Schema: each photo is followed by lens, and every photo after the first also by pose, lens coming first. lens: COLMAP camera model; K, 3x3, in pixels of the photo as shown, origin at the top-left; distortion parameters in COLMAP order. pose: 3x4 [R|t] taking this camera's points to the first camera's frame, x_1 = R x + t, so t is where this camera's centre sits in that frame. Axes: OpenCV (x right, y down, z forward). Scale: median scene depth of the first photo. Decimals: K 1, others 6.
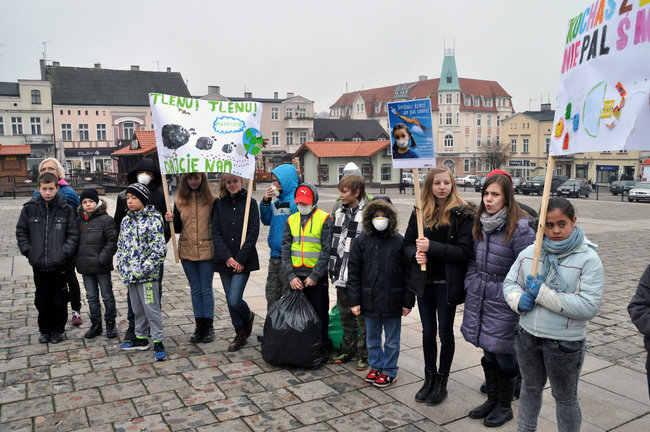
lens RADIAL K [[522.8, 0, 324.2], [0, 522.8, 226.1], [0, 0, 1]] dist [-0.133278, 0.121119]
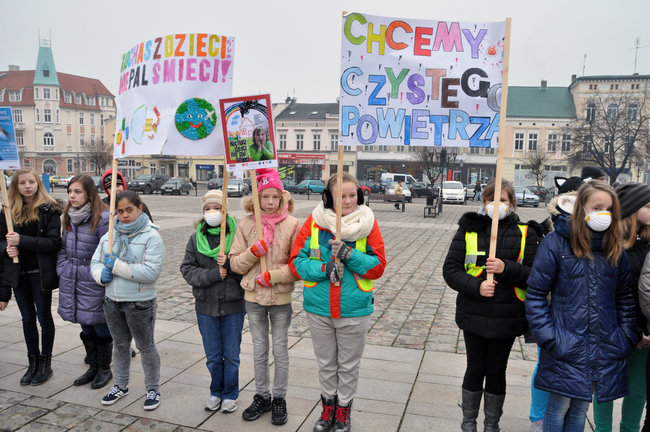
lens RADIAL K [[522.8, 0, 323.6], [0, 522.8, 235.4], [0, 0, 1]] dist [-0.133278, 0.121119]
pose [[0.751145, -0.077625, 0.655558, -0.014839], [0.065445, 0.996927, 0.043059, 0.024860], [-0.656885, 0.010560, 0.753916, -0.222656]]
